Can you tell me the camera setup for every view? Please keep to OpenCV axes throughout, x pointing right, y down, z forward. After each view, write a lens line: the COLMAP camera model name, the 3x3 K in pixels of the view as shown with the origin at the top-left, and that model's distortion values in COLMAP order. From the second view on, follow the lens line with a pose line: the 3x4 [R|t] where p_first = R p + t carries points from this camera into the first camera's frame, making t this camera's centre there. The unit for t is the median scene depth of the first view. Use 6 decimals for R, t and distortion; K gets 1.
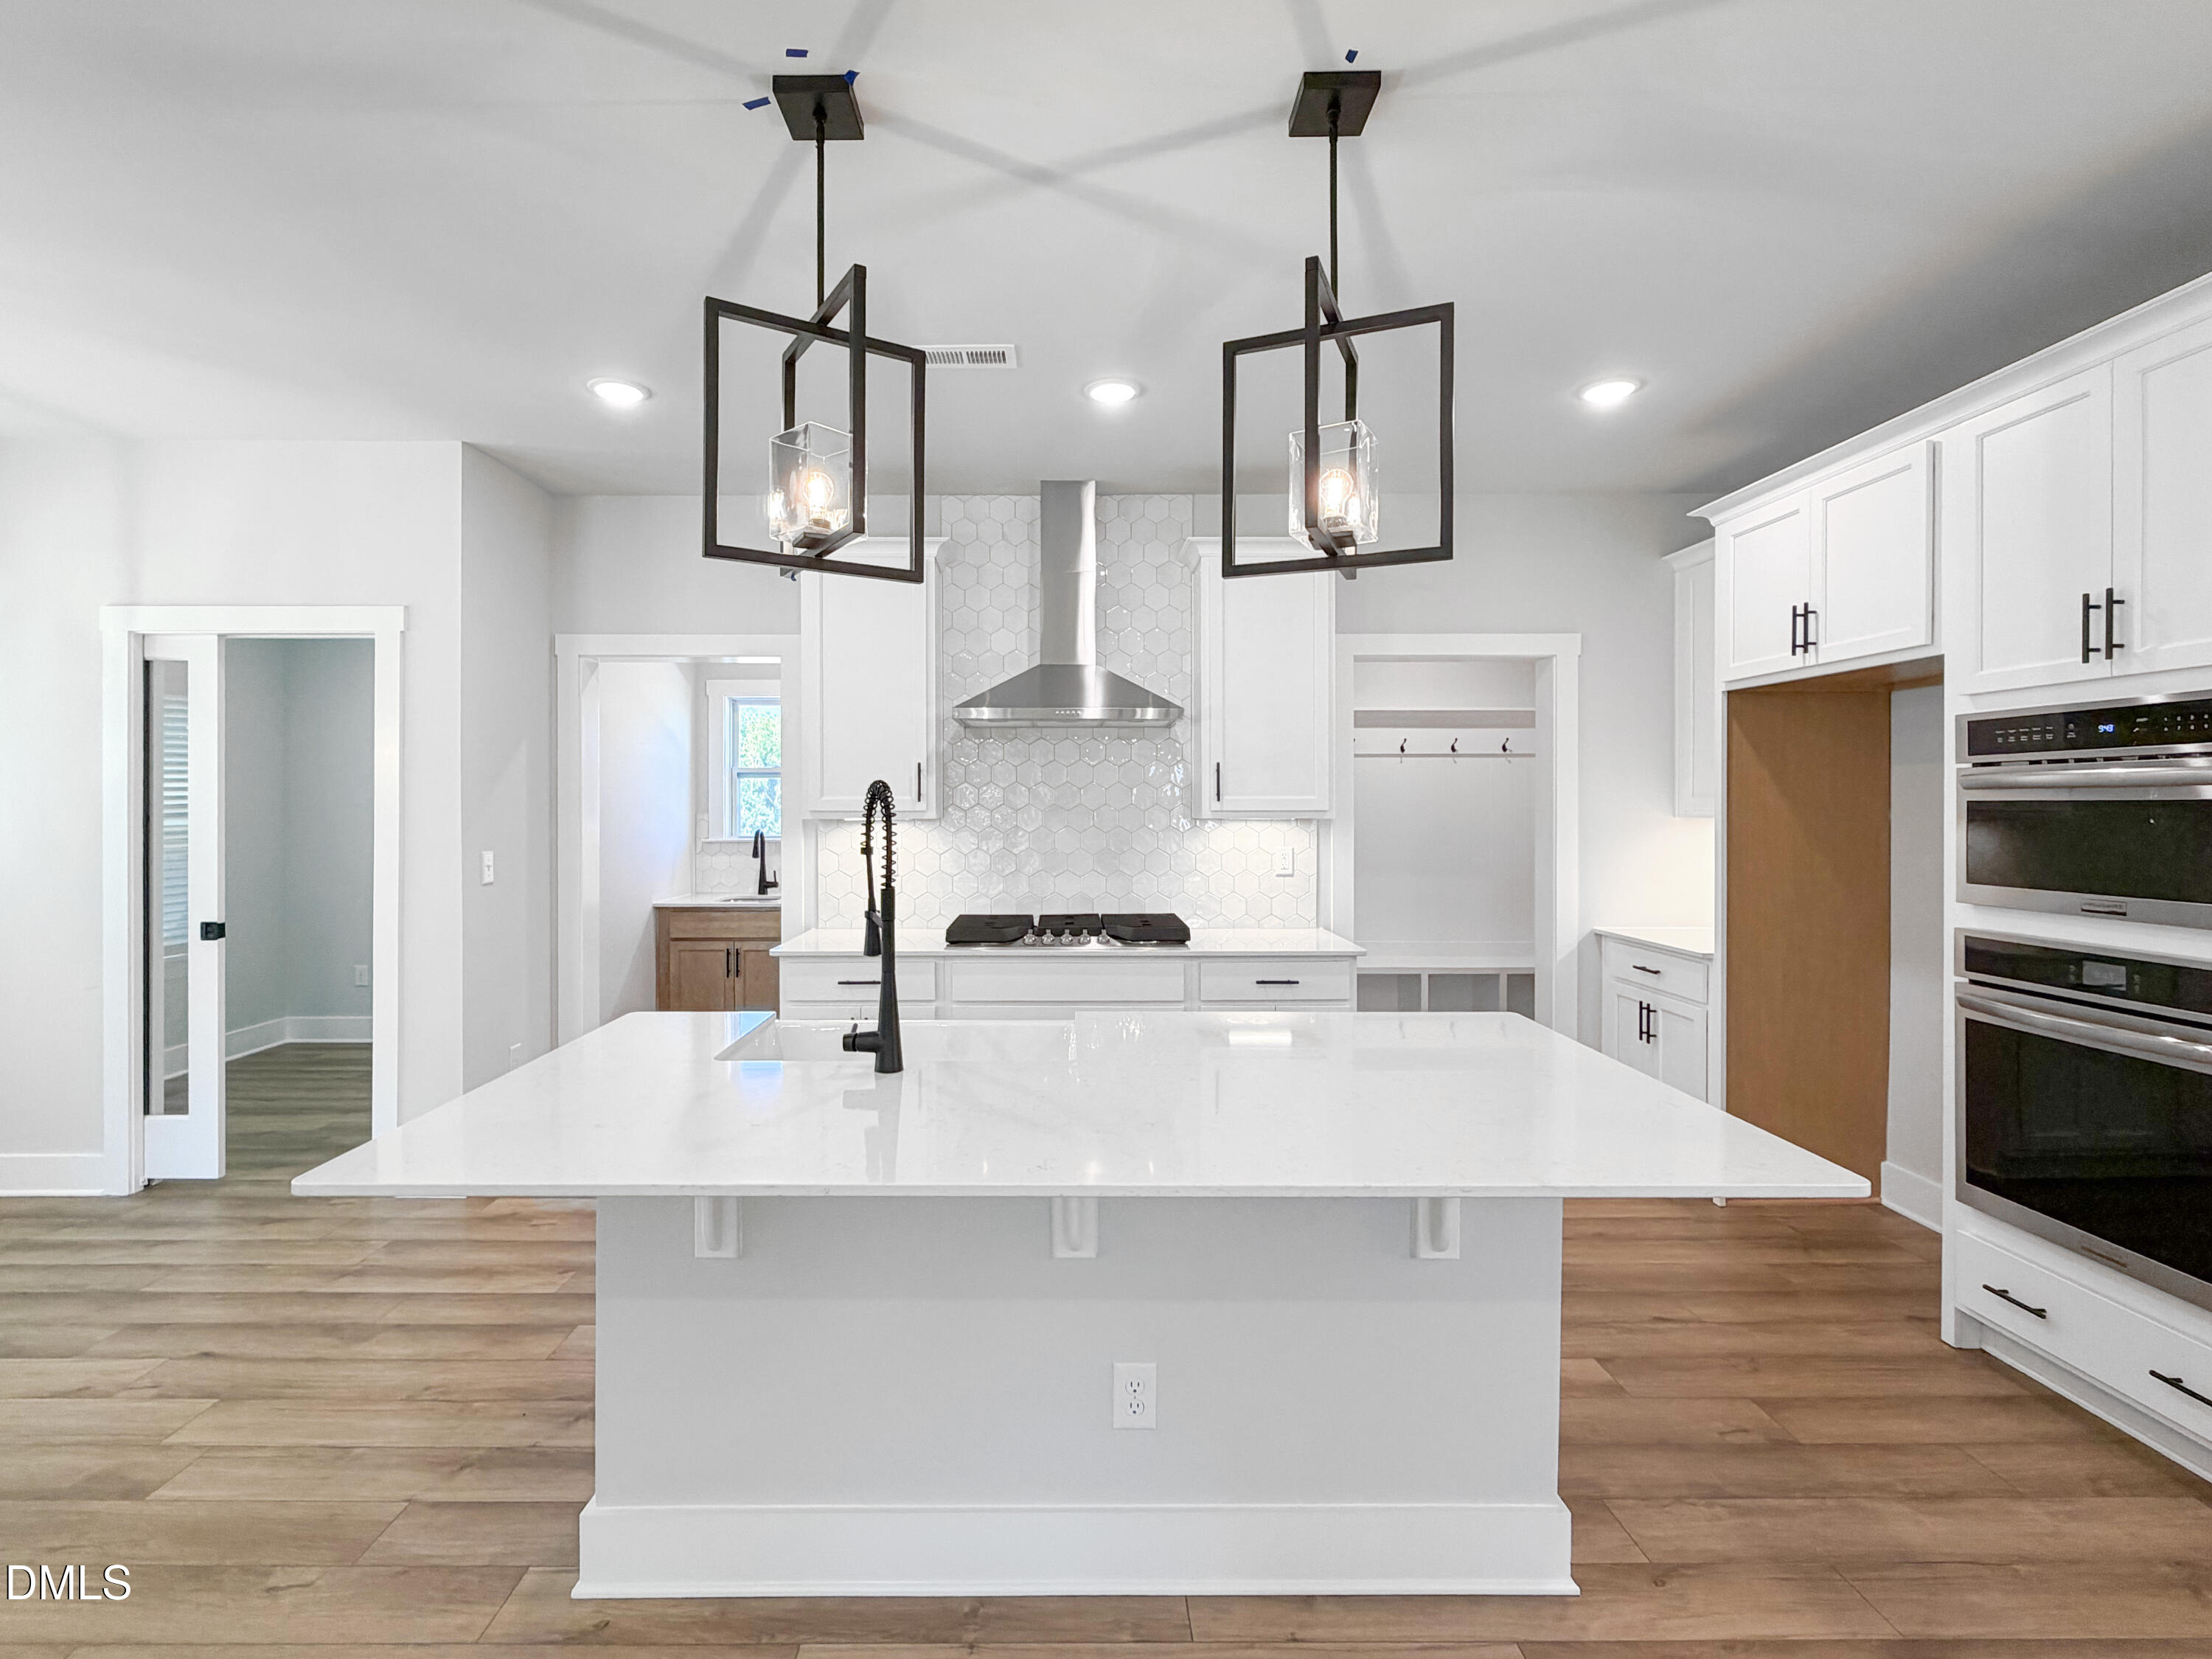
lens RADIAL K [[1033.9, 0, 1066.5], [0, 1033.9, 815.6], [0, 0, 1]] dist [0.002520, -0.000785]
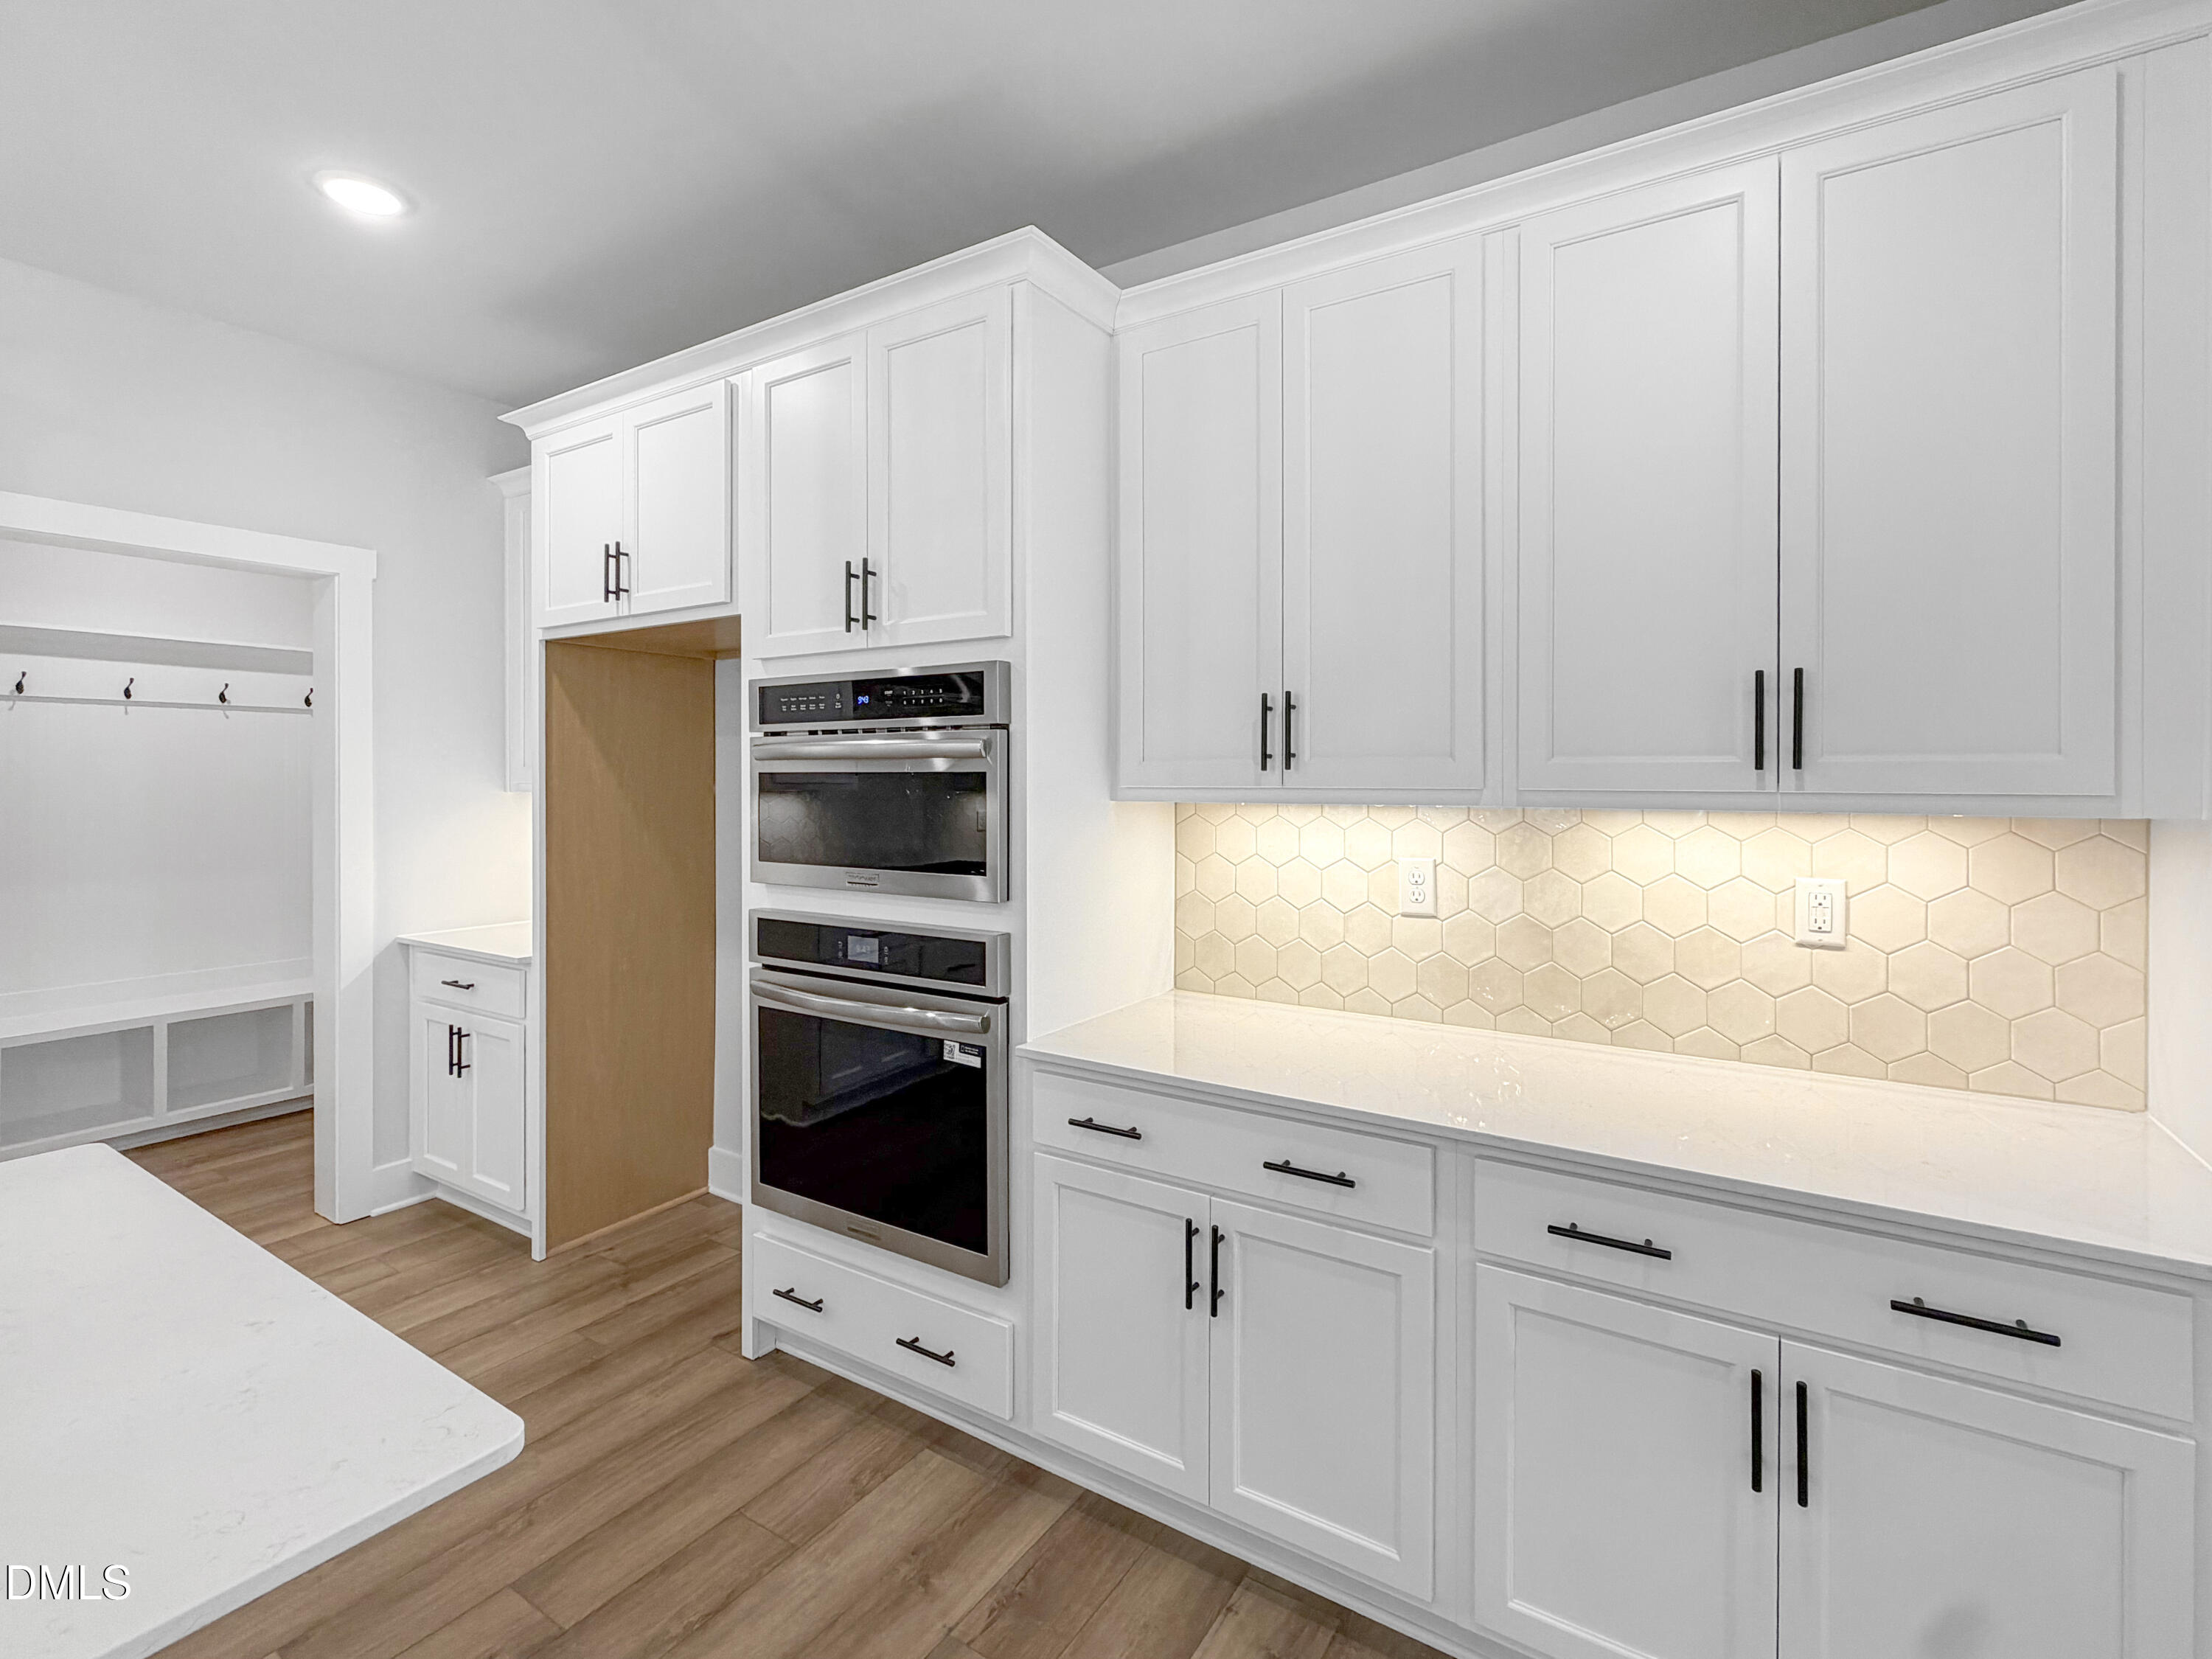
lens RADIAL K [[1044.7, 0, 1107.2], [0, 1044.7, 772.6], [0, 0, 1]] dist [-0.003519, -0.000589]
pose [[0.549575, 0.006408, 0.835420, 0.248994], [0.006861, 0.999902, -0.012183, -0.000501], [-0.835416, 0.012428, 0.549477, 0.215038]]
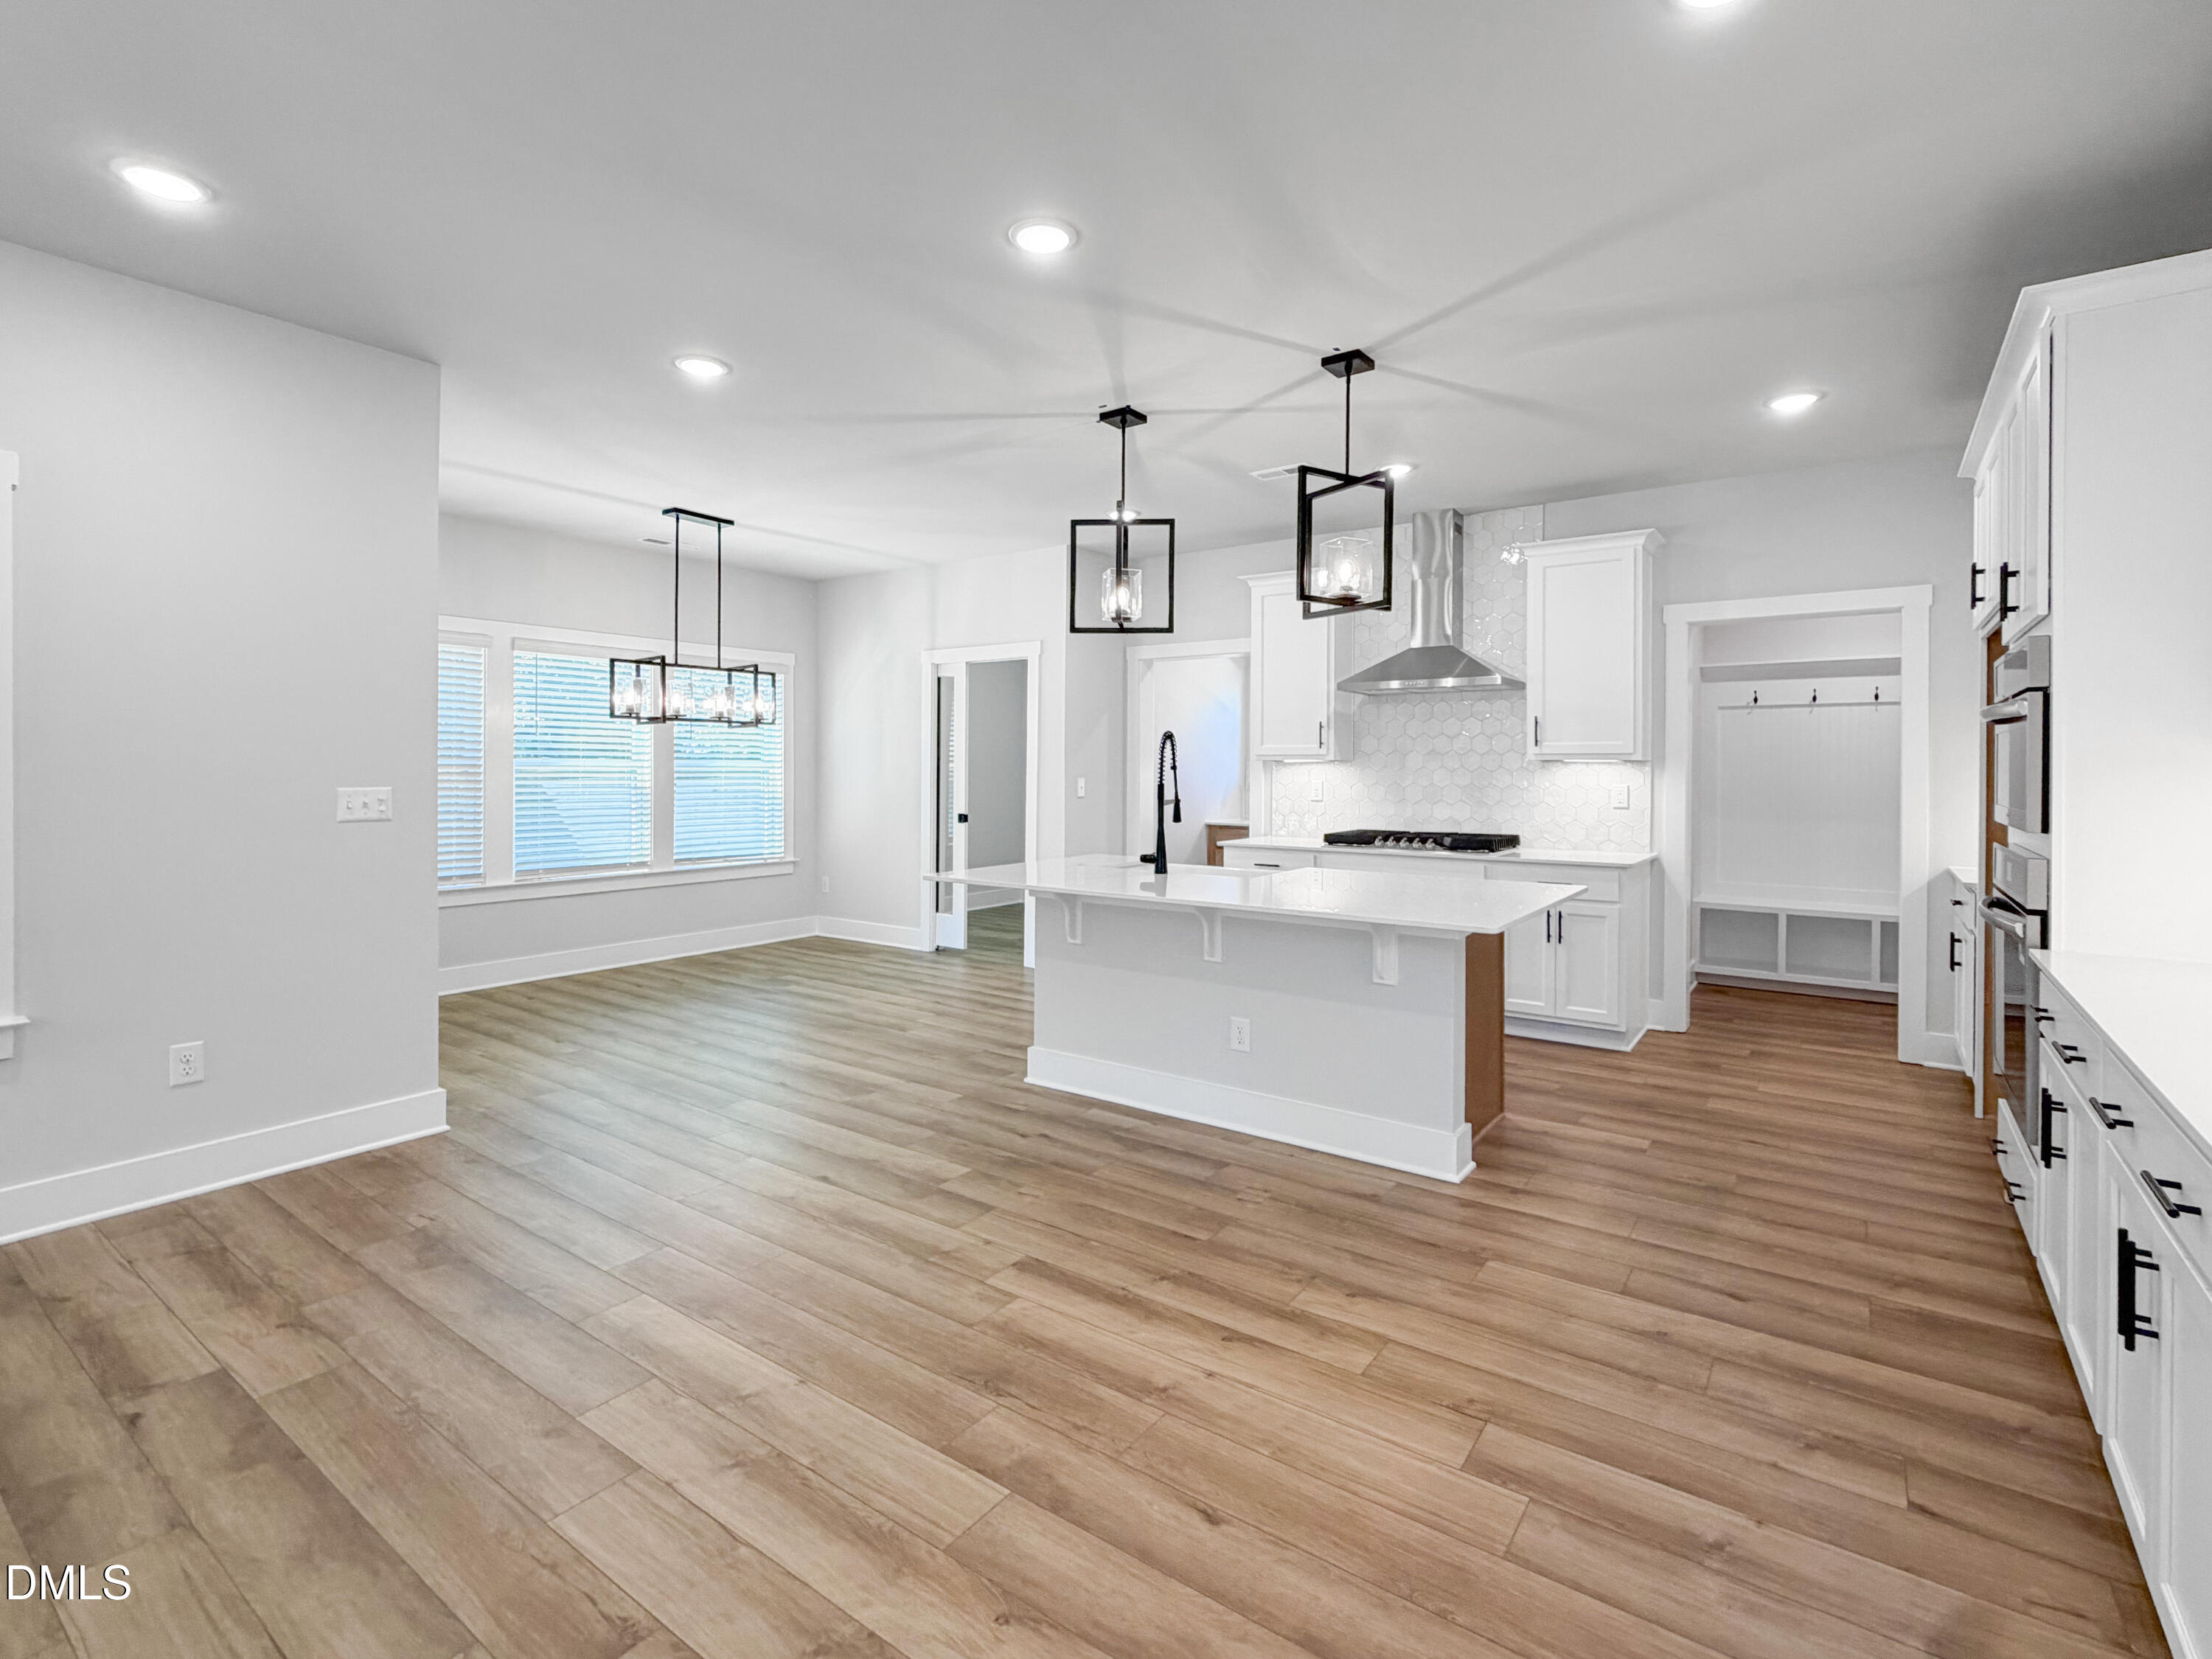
lens RADIAL K [[1044.7, 0, 1107.2], [0, 1044.7, 772.6], [0, 0, 1]] dist [-0.003519, -0.000589]
pose [[0.807706, 0.007266, -0.589541, 0.727867], [-0.011237, 0.999932, -0.003073, 0.043841], [0.589479, 0.009107, 0.807732, -0.548911]]
